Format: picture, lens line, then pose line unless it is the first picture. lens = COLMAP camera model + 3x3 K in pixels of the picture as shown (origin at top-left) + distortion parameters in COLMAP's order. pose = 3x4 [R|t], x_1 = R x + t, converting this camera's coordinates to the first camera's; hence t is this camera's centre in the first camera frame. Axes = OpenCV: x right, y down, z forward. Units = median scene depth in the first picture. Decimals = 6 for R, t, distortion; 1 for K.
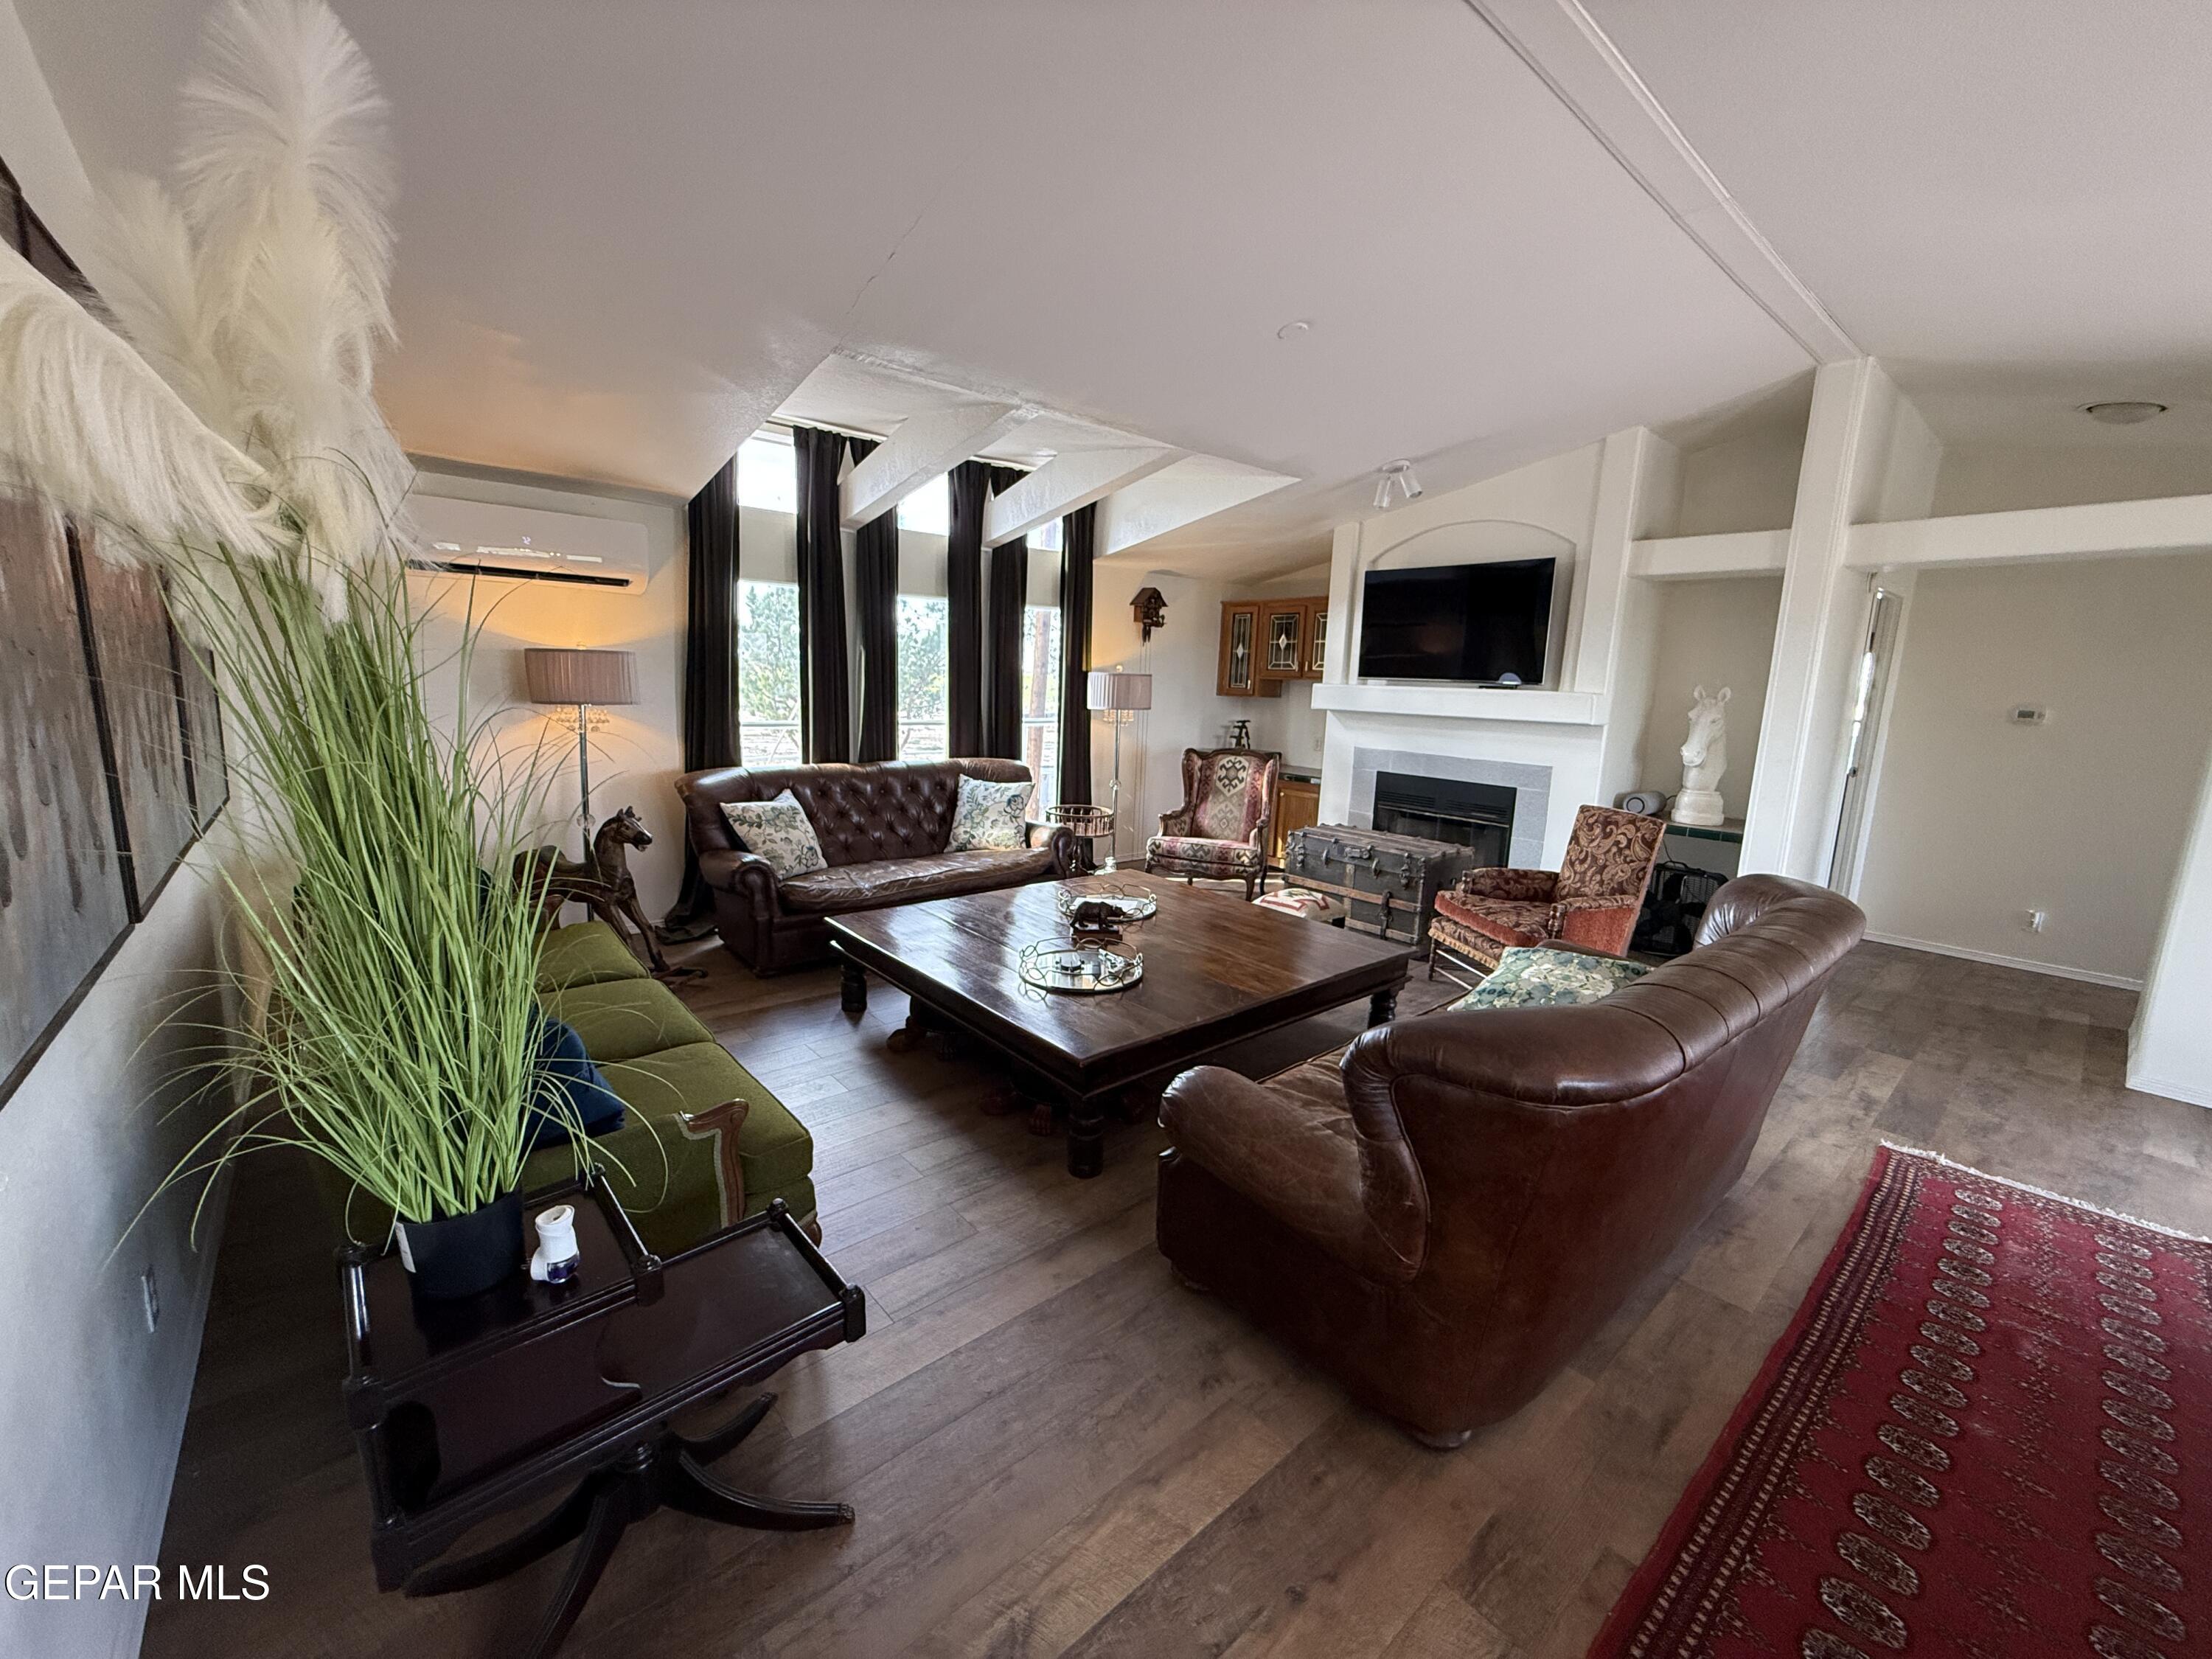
lens RADIAL K [[884.5, 0, 1099.9], [0, 884.5, 821.2], [0, 0, 1]] dist [0.001535, -0.000816]
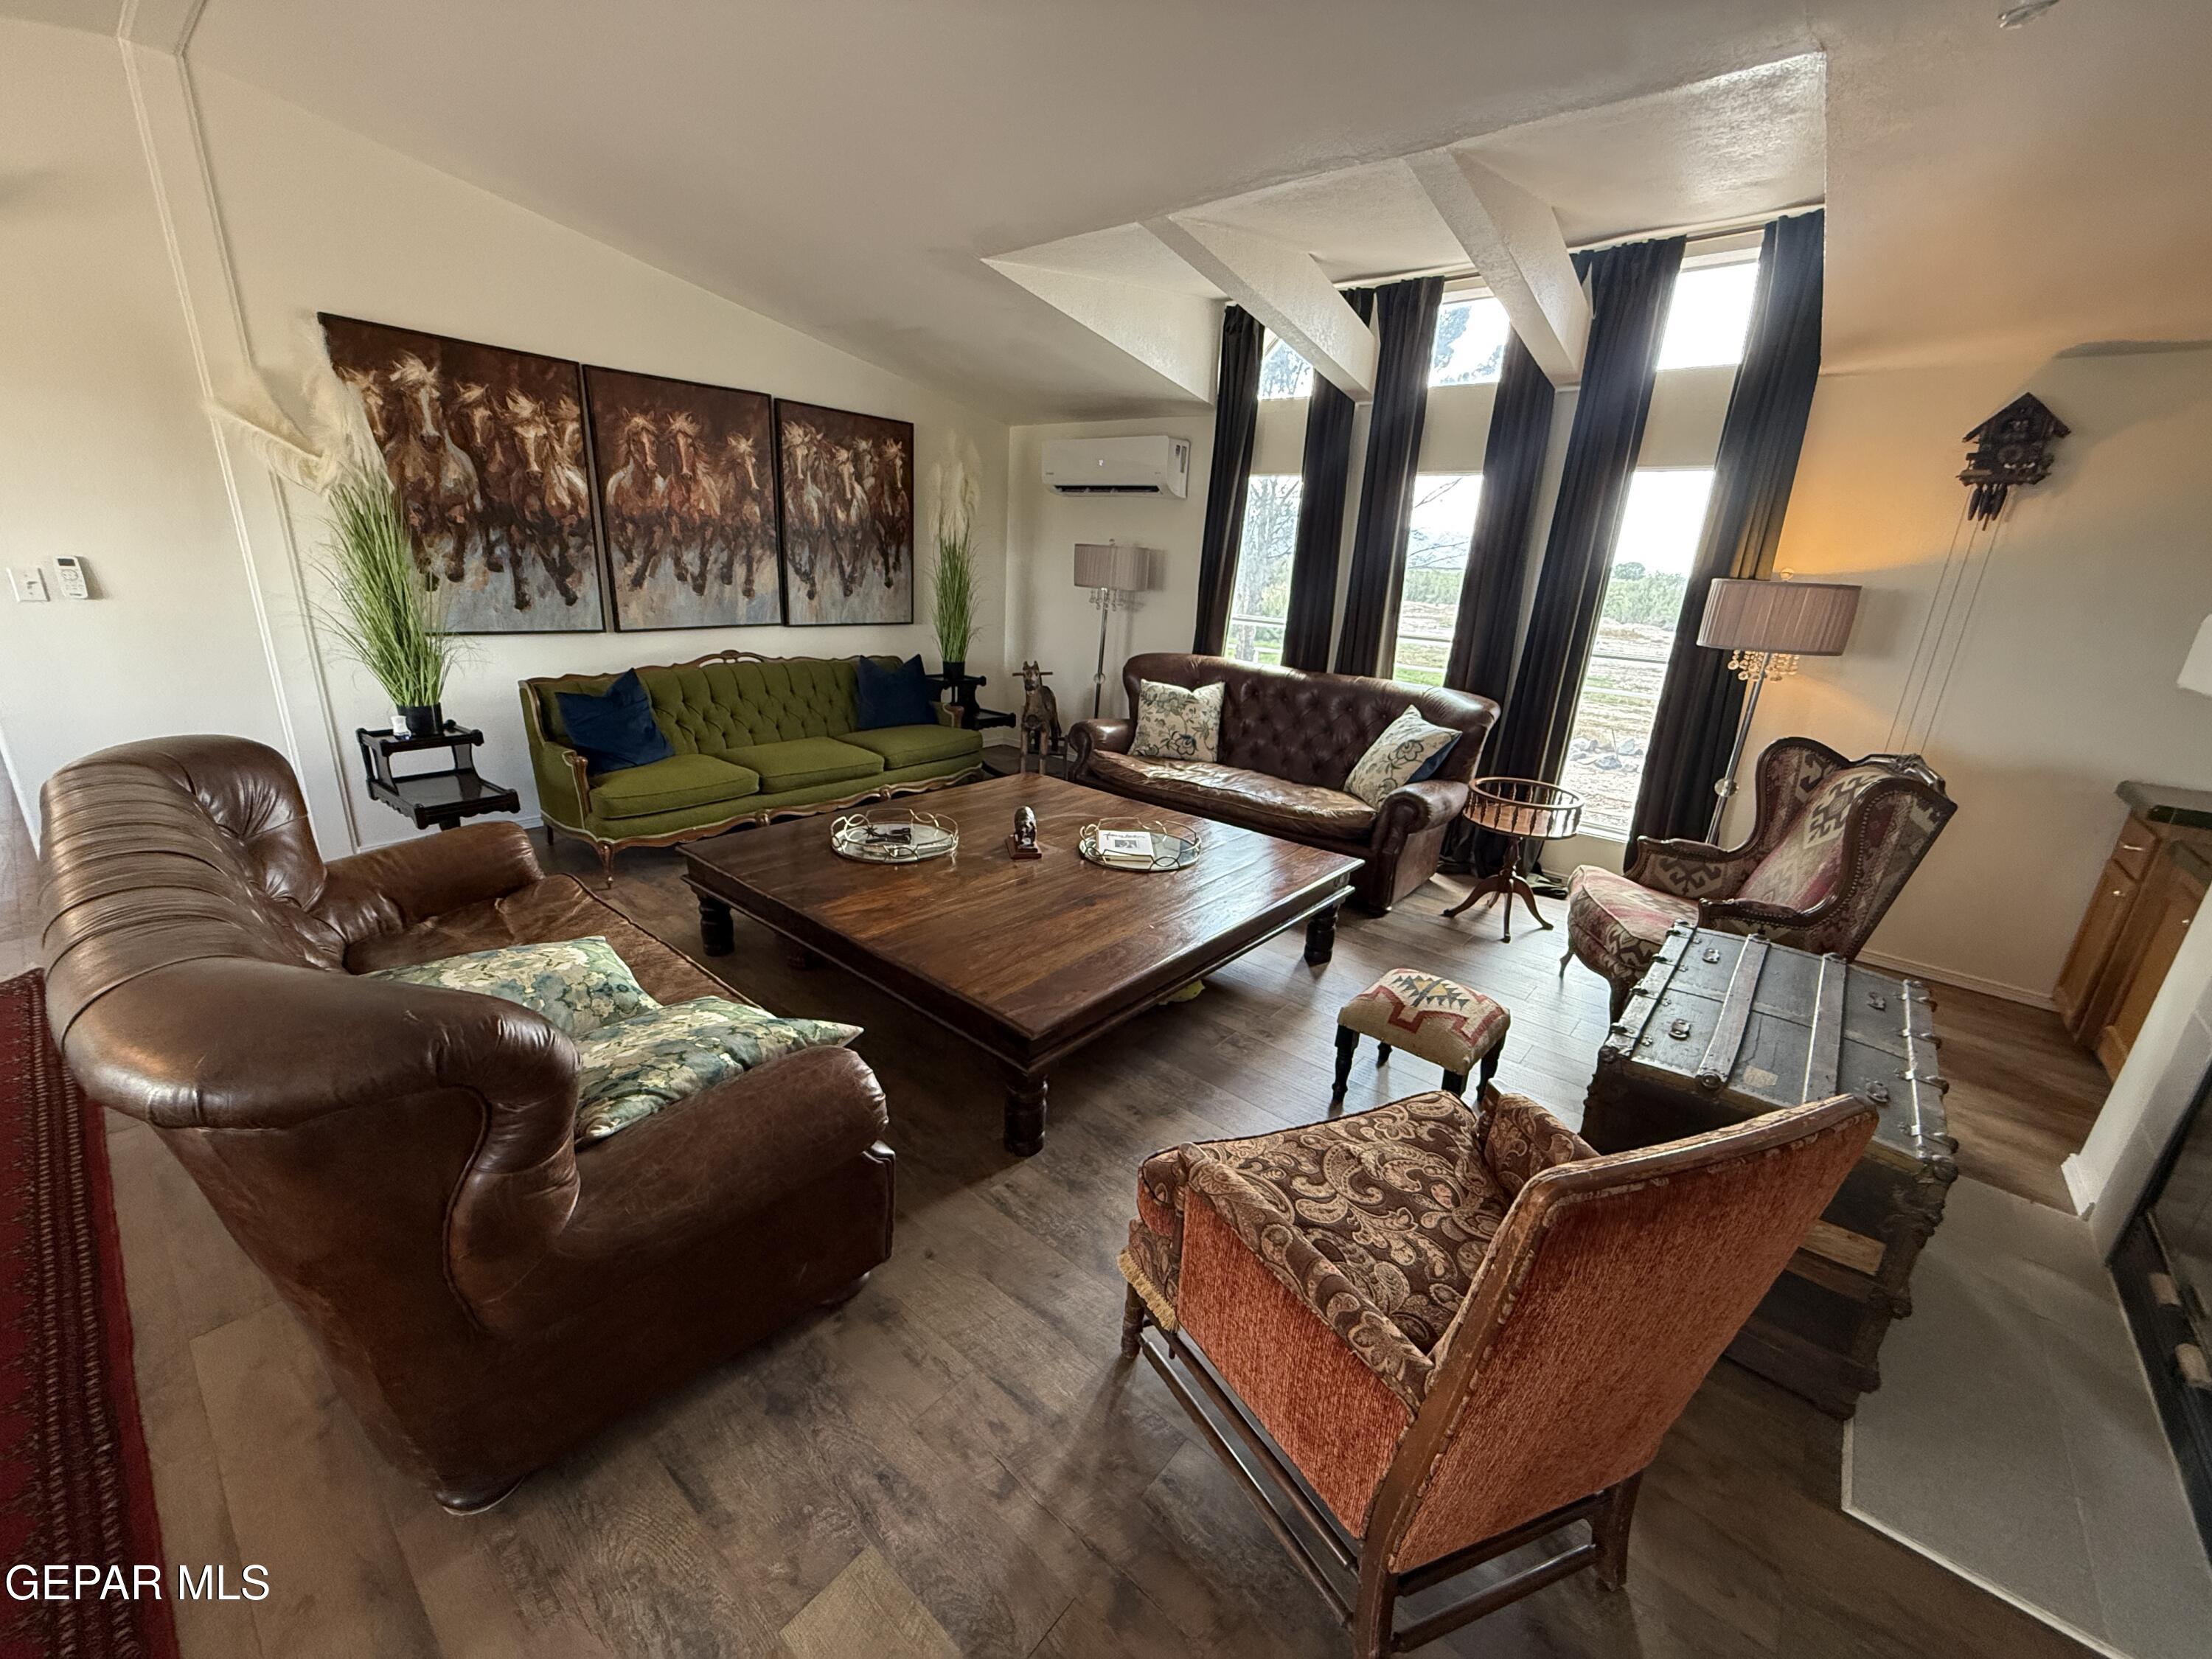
lens RADIAL K [[884.5, 0, 1097.3], [0, 884.5, 834.7], [0, 0, 1]] dist [0.001535, -0.000816]
pose [[0.153302, 0.287059, -0.945566, 0.595900], [-0.200825, 0.945959, 0.254619, -0.090792], [0.967558, 0.150860, 0.202666, 0.605522]]
